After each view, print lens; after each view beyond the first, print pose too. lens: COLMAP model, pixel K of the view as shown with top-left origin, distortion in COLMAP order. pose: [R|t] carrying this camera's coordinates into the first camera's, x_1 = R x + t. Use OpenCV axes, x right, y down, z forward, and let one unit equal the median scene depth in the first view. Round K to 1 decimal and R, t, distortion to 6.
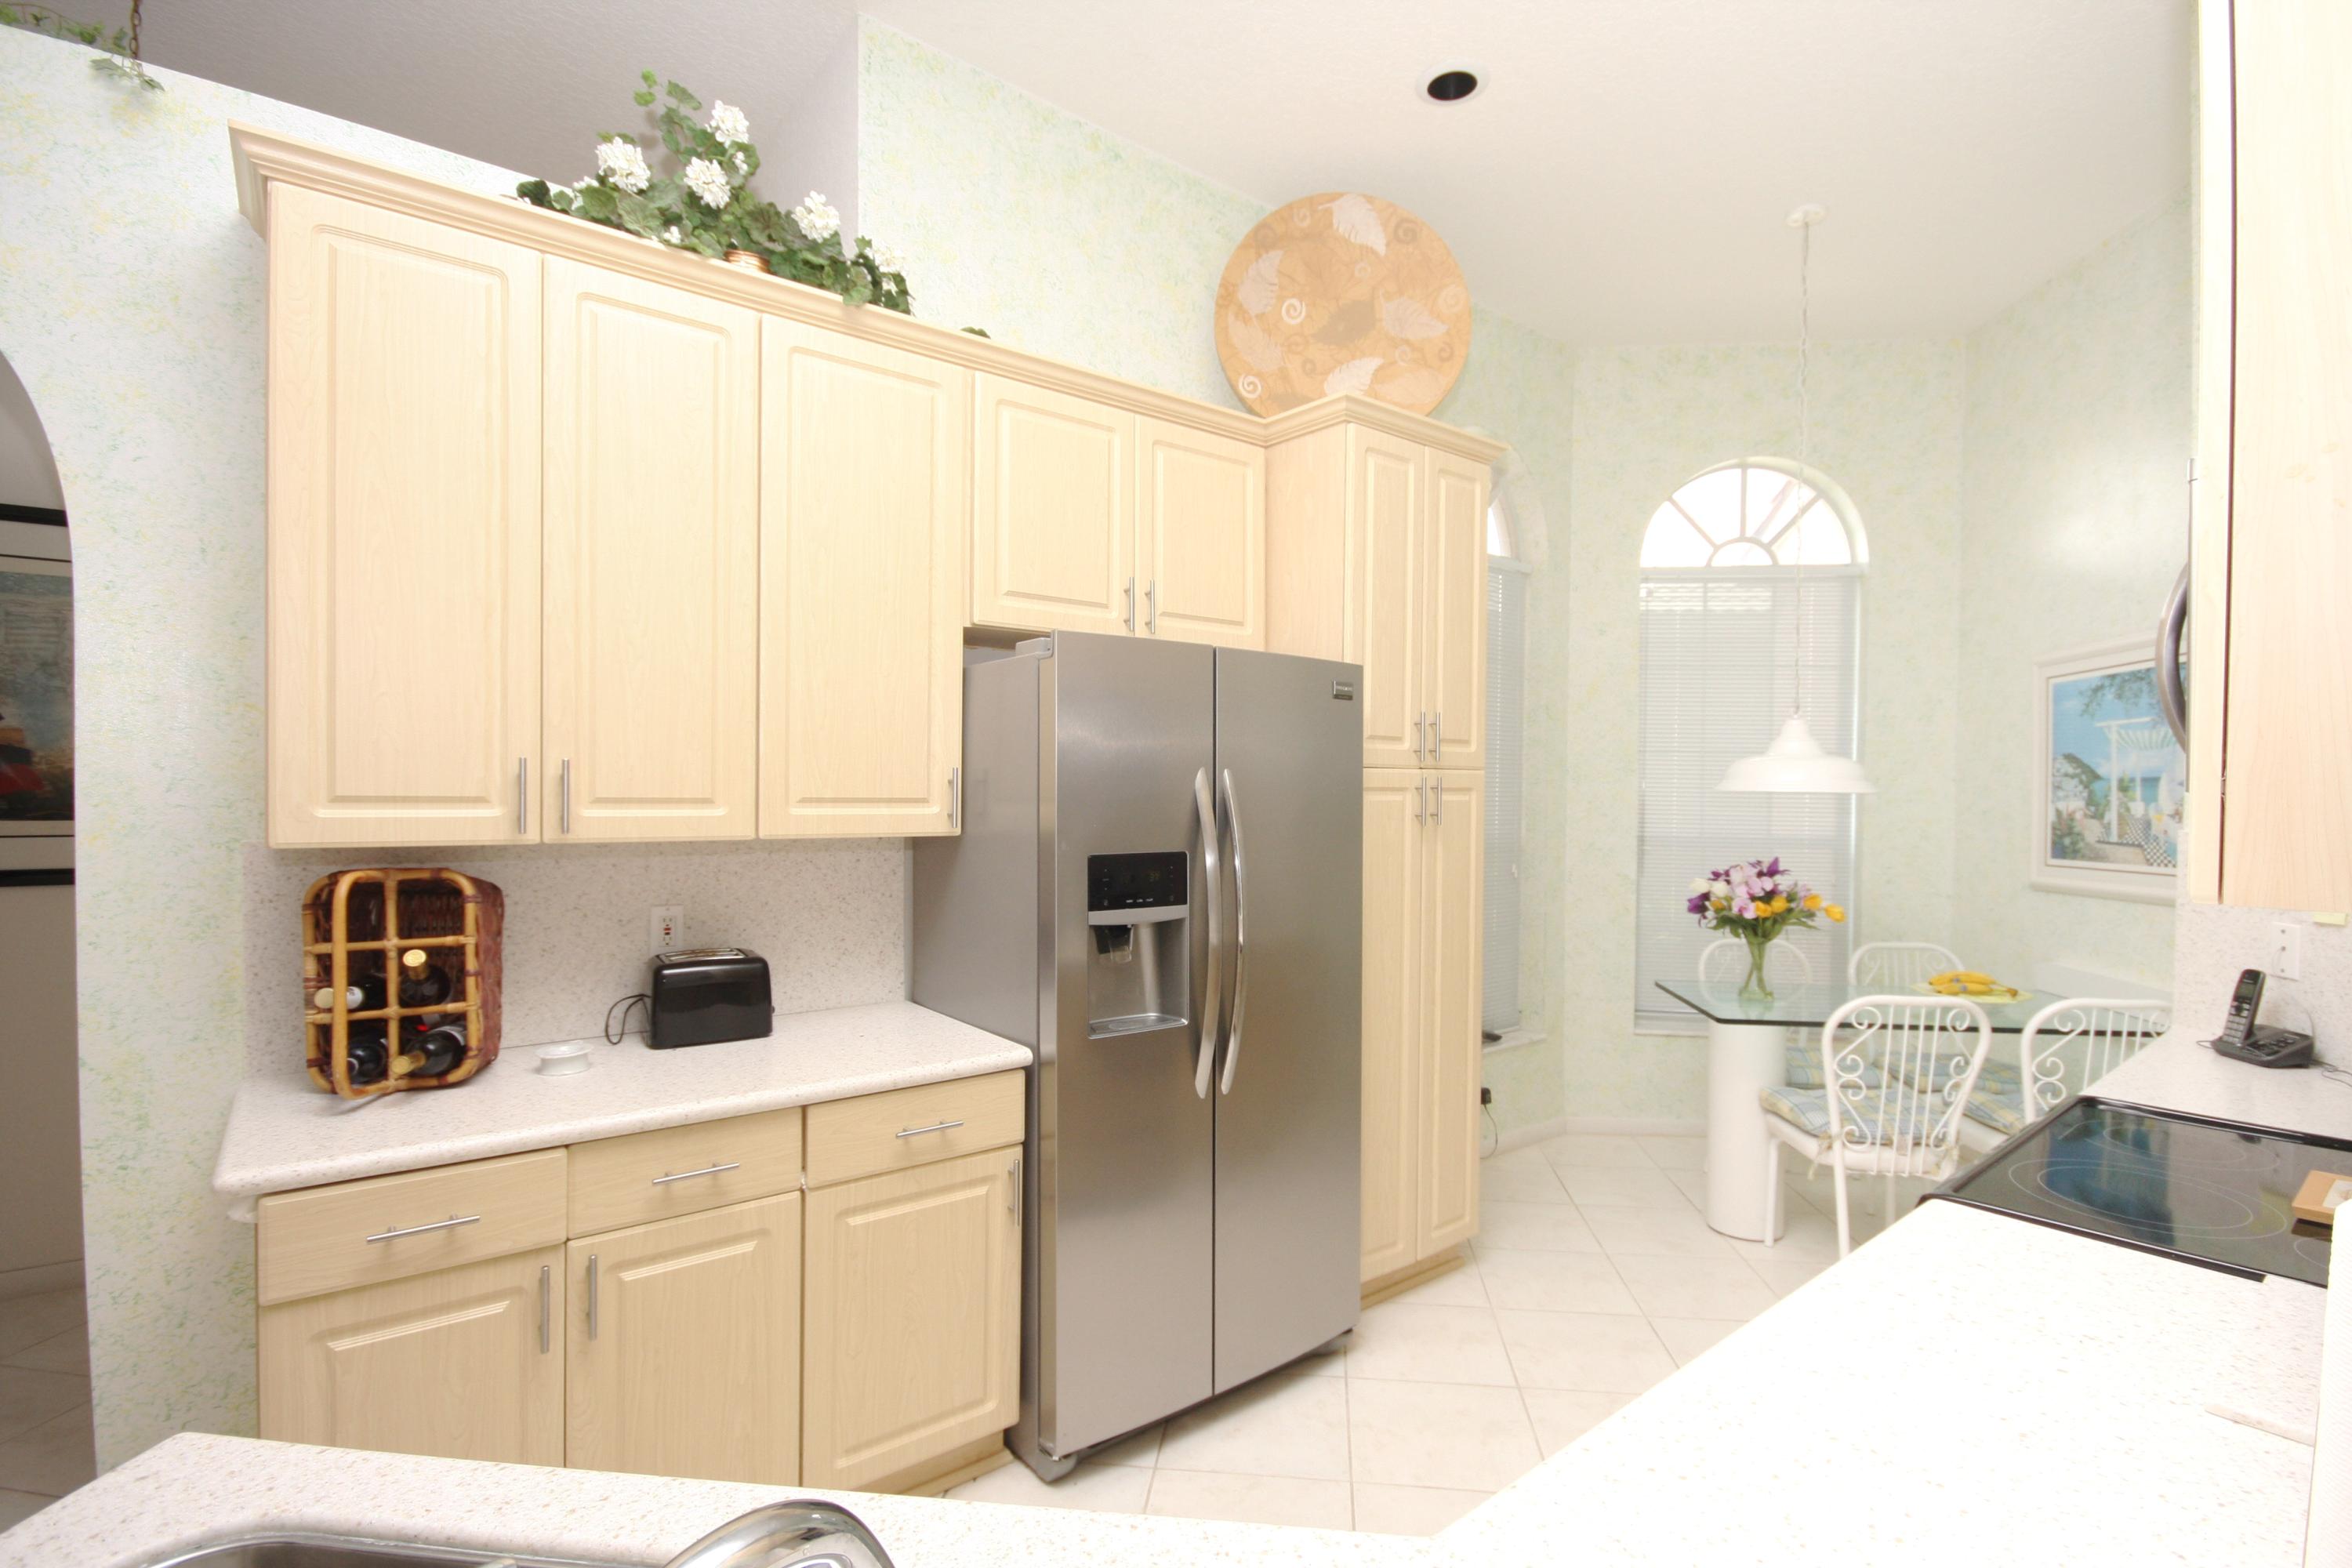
lens RADIAL K [[1118.1, 0, 1210.8], [0, 1118.1, 806.3], [0, 0, 1]] dist [0.003536, -0.000199]
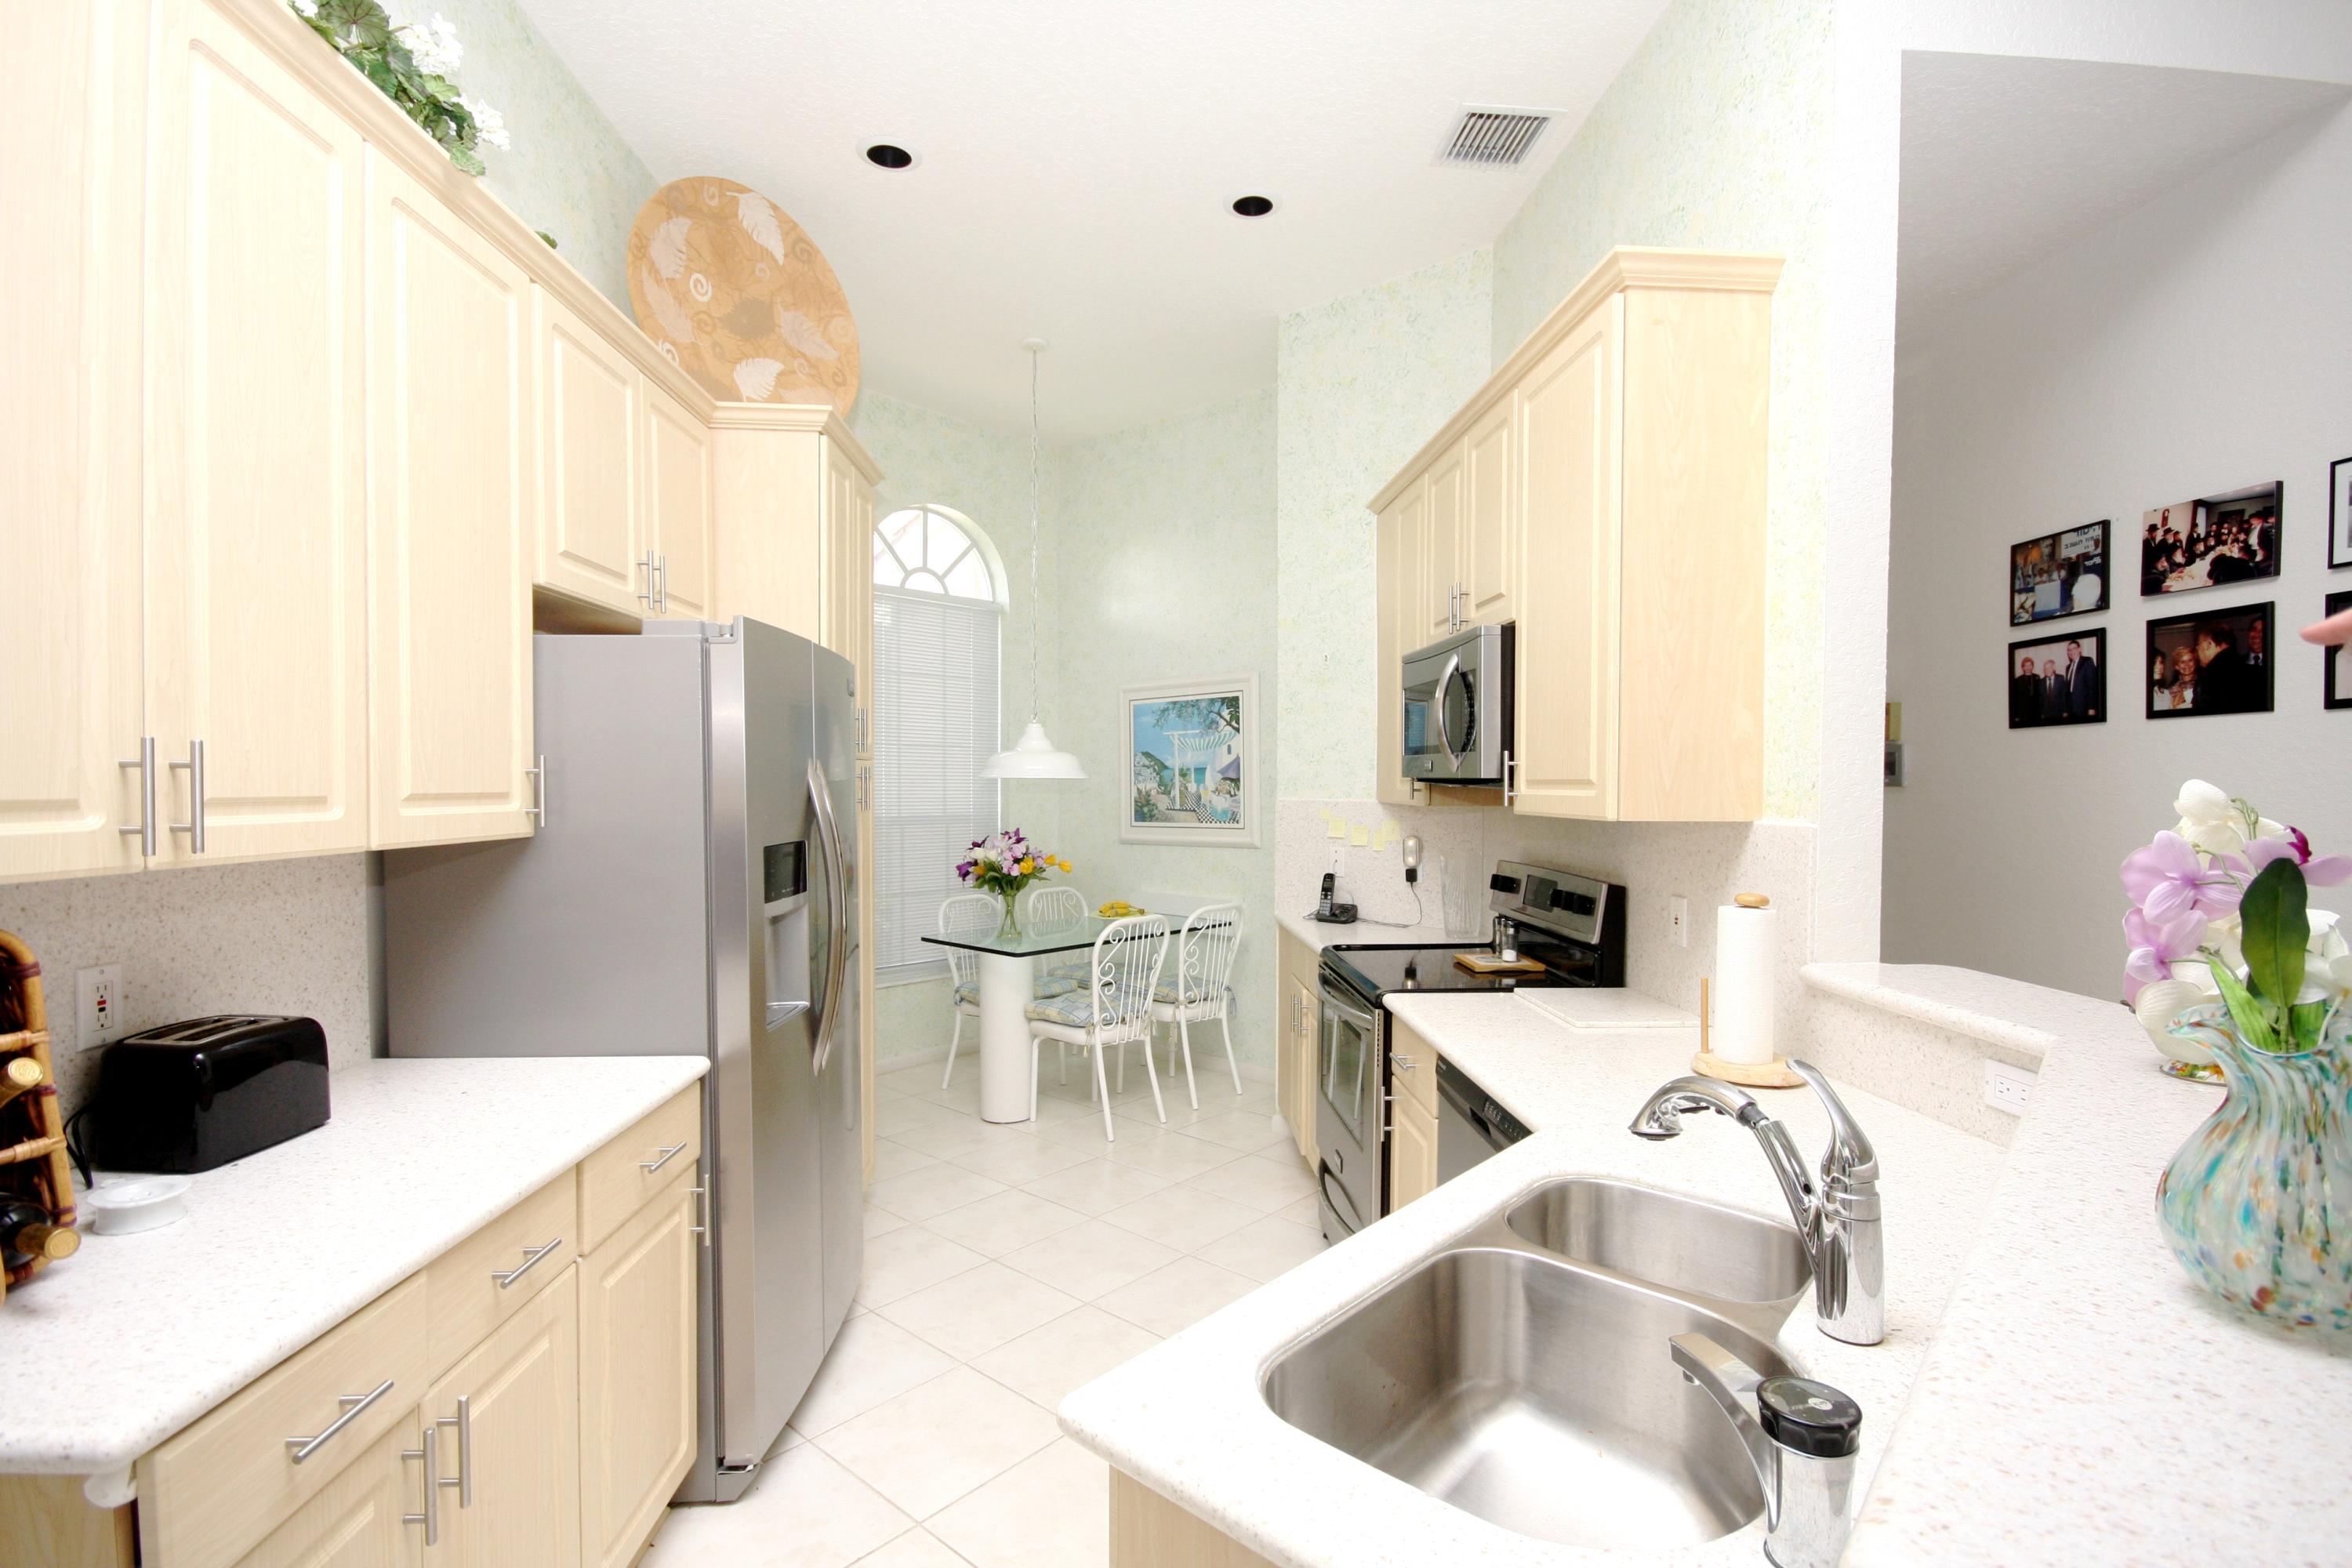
lens RADIAL K [[1118.1, 0, 1210.8], [0, 1118.1, 806.3], [0, 0, 1]] dist [0.003536, -0.000199]
pose [[0.565518, -0.026581, 0.824308, -0.491851], [0.015192, 0.999647, 0.021812, -0.005613], [-0.824596, 0.000188, 0.565722, 0.082705]]
